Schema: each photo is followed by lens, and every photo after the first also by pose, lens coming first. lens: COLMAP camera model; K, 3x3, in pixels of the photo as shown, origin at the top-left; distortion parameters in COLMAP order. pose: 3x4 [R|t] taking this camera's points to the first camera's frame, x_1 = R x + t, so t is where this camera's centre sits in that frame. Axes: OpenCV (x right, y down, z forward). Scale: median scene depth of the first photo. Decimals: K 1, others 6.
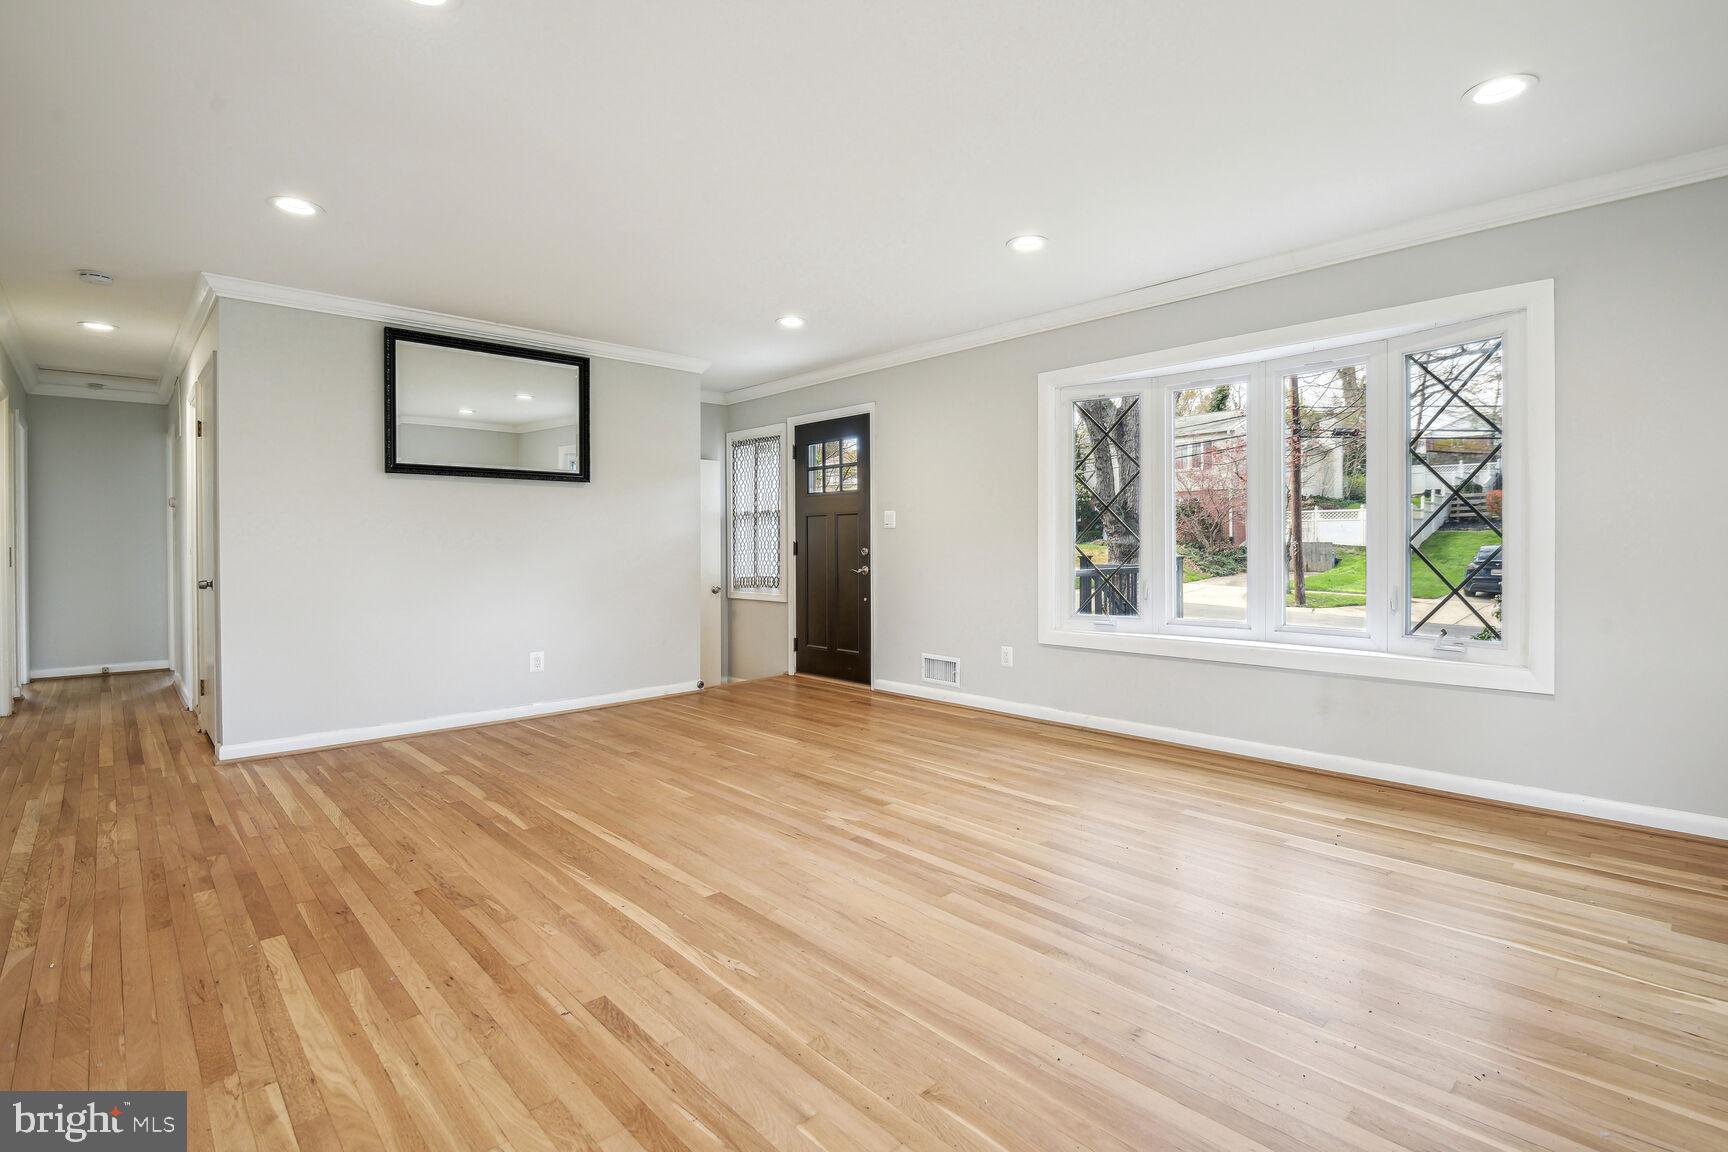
lens RADIAL K [[809.4, 0, 902.4], [0, 809.4, 535.6], [0, 0, 1]] dist [-0.023794, -0.006852]
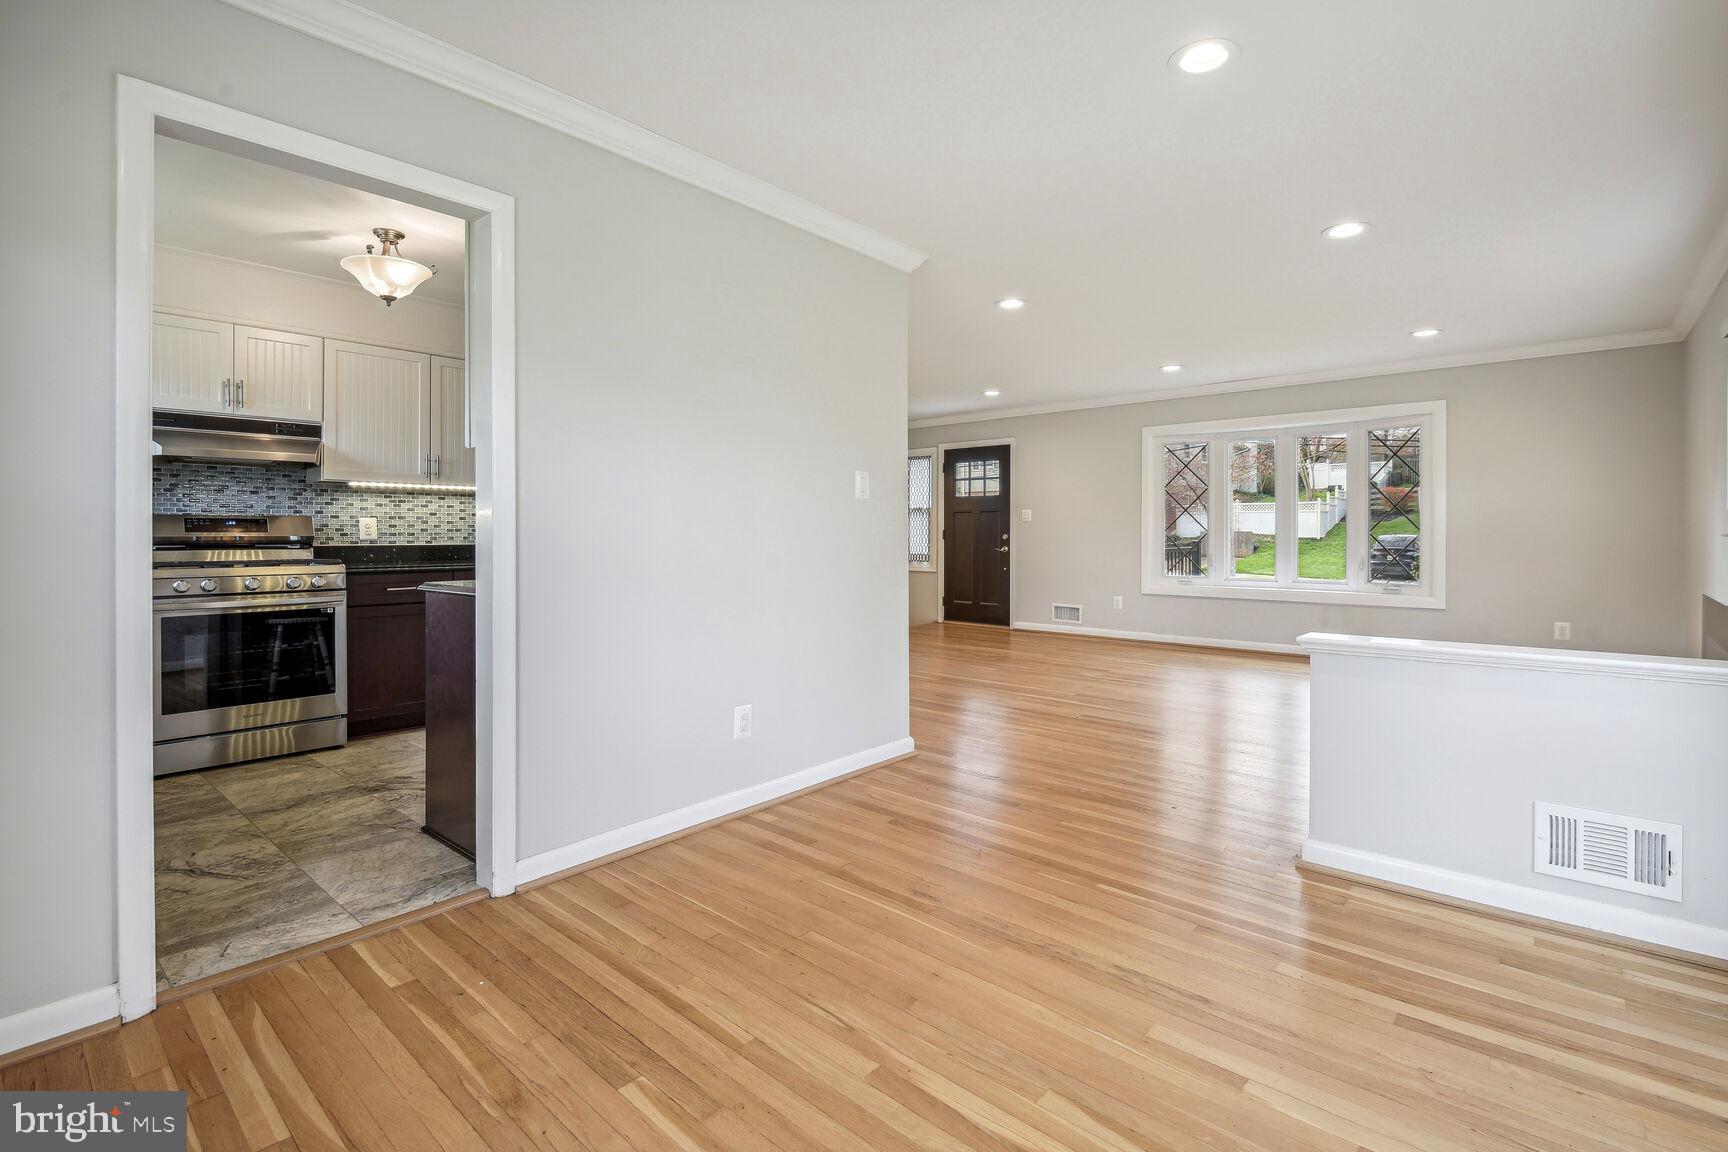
lens RADIAL K [[809.4, 0, 866.9], [0, 809.4, 524.2], [0, 0, 1]] dist [-0.023794, -0.006852]
pose [[0.997804, 0.006327, 0.065929, -0.375237], [-0.006447, 0.999978, 0.001618, -0.004188], [-0.065918, -0.002039, 0.997823, -0.445643]]
